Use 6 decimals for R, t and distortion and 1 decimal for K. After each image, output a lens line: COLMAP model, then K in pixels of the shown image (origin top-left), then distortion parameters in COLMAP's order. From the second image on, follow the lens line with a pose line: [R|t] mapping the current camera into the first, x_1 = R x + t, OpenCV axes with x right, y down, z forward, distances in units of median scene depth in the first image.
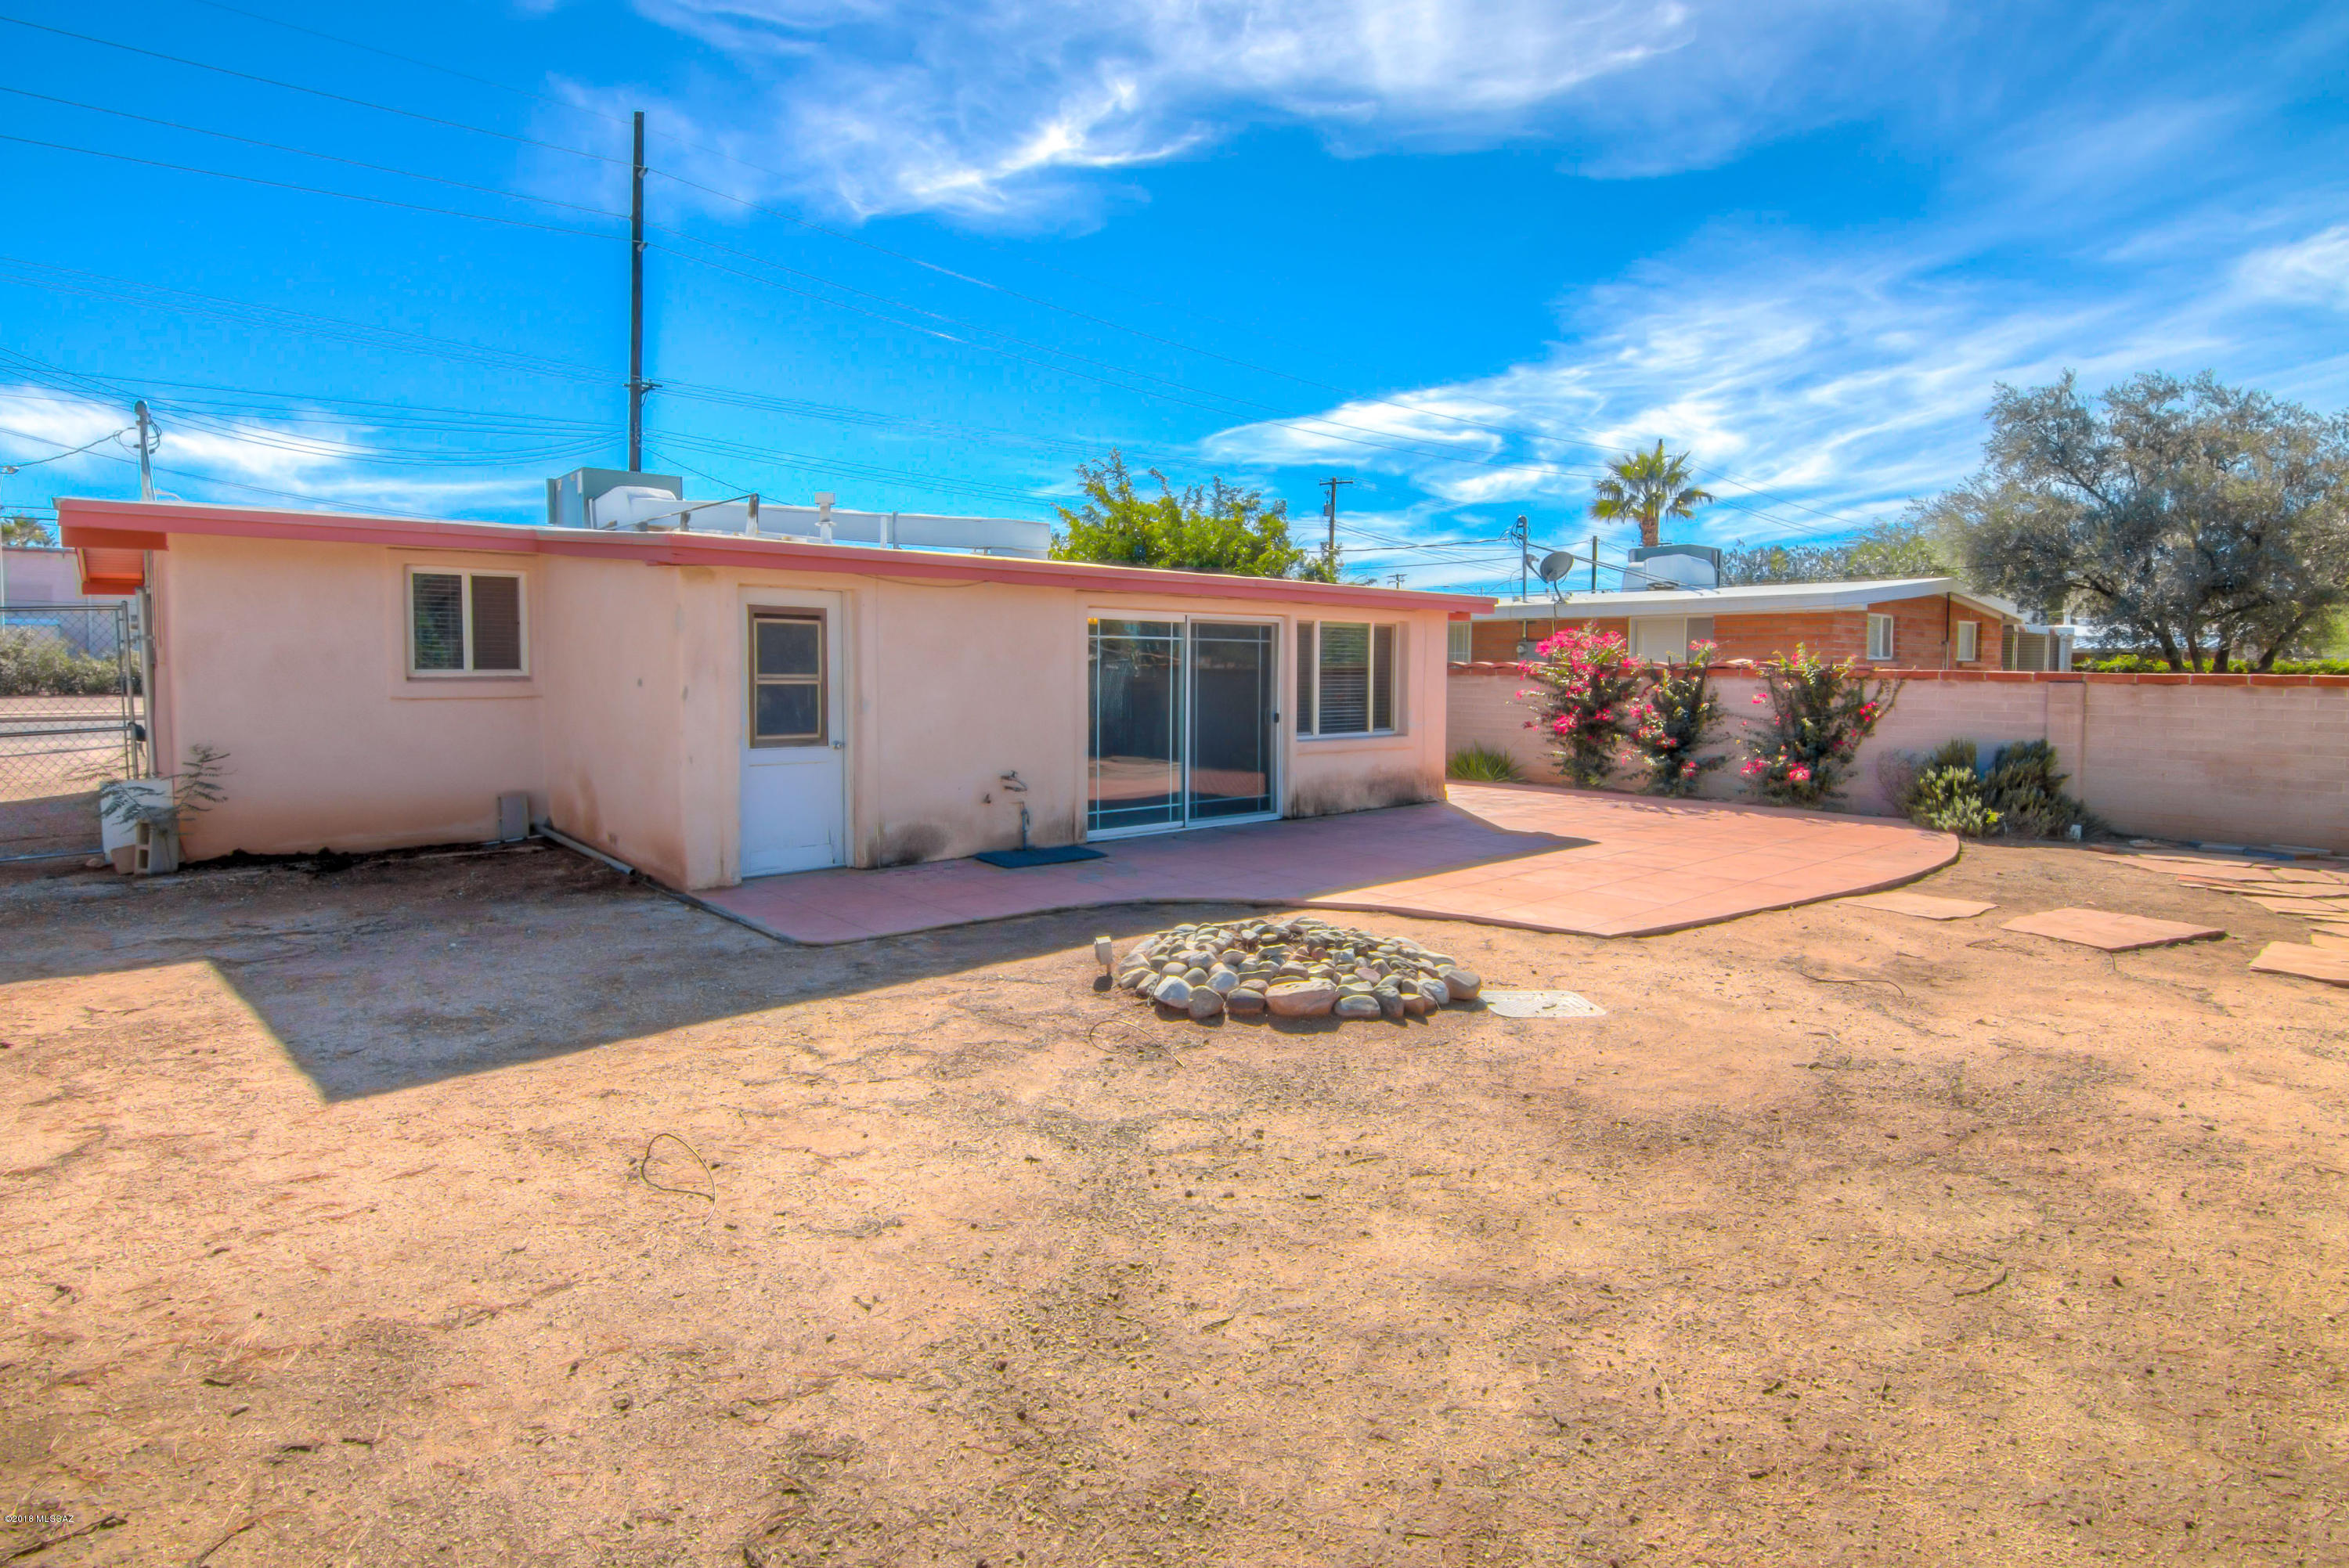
lens RADIAL K [[1206.6, 0, 1148.4], [0, 1206.6, 764.2], [0, 0, 1]] dist [-0.011975, -0.000946]
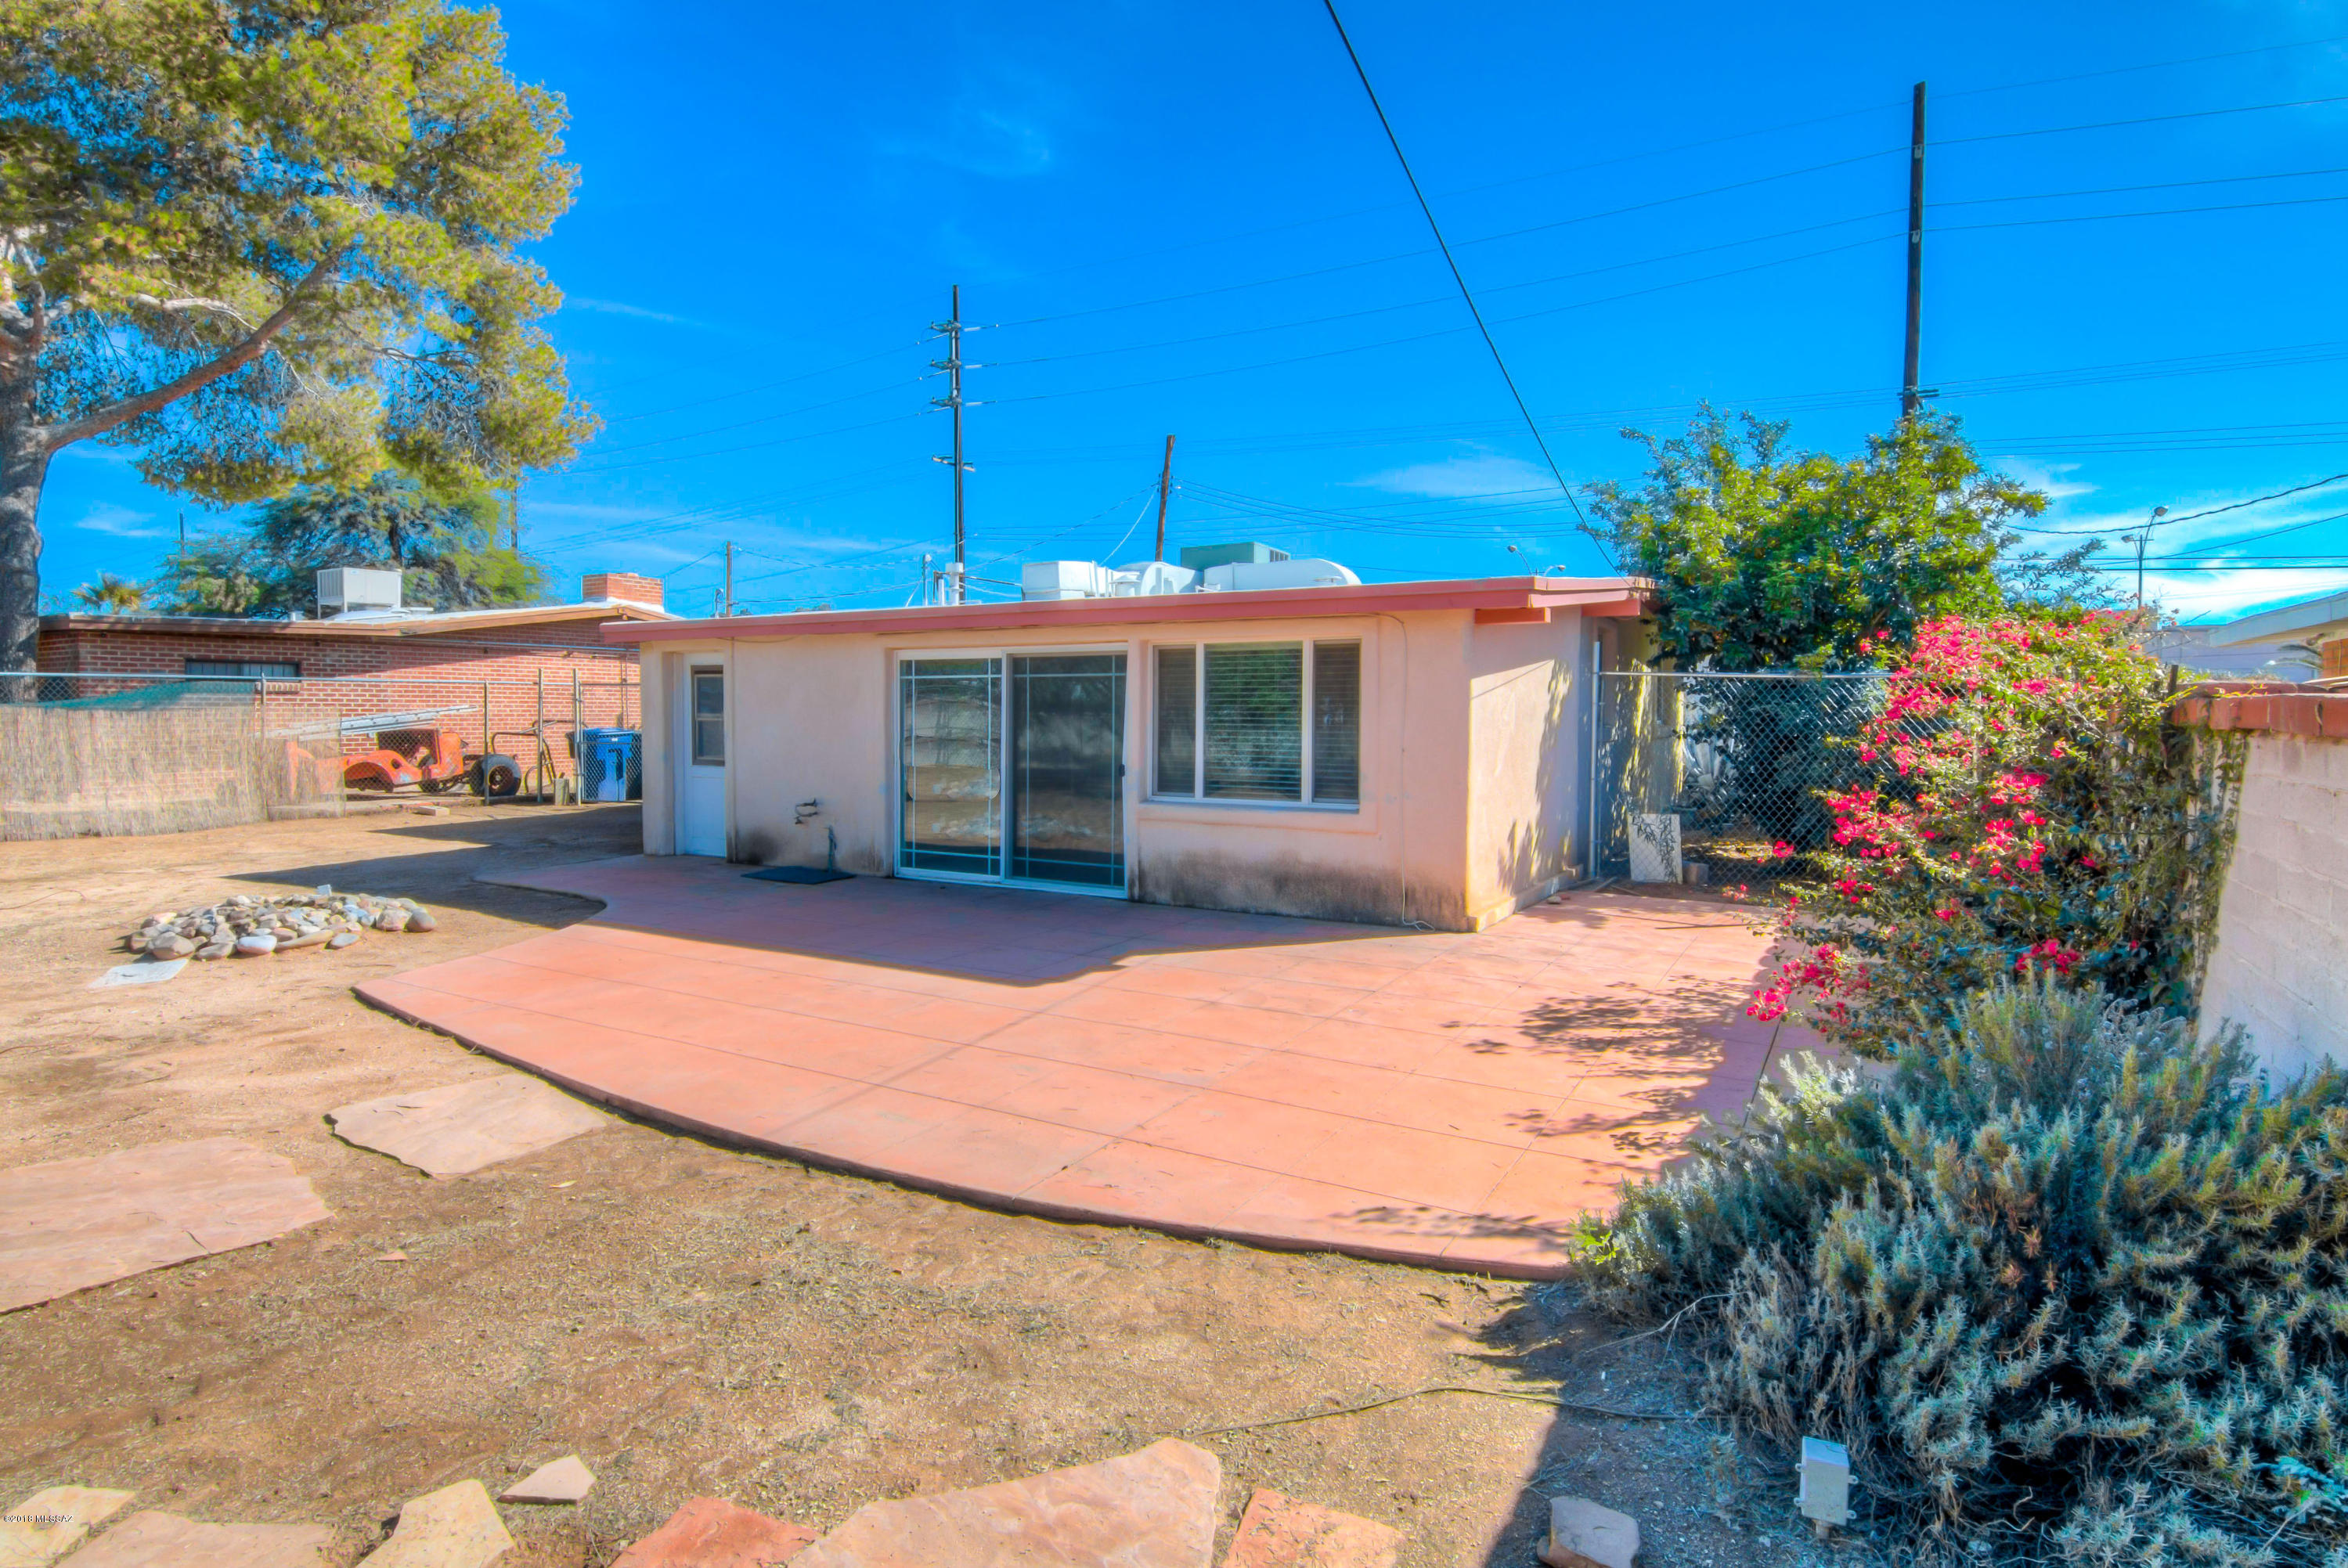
lens RADIAL K [[1241.6, 0, 1138.7], [0, 1241.6, 729.8], [0, 0, 1]] dist [-0.003892, -0.016200]
pose [[0.300426, 0.007510, -0.953776, 0.871764], [-0.079997, 0.996644, -0.017350, -0.050368], [0.950444, 0.081511, 0.300019, 0.747980]]
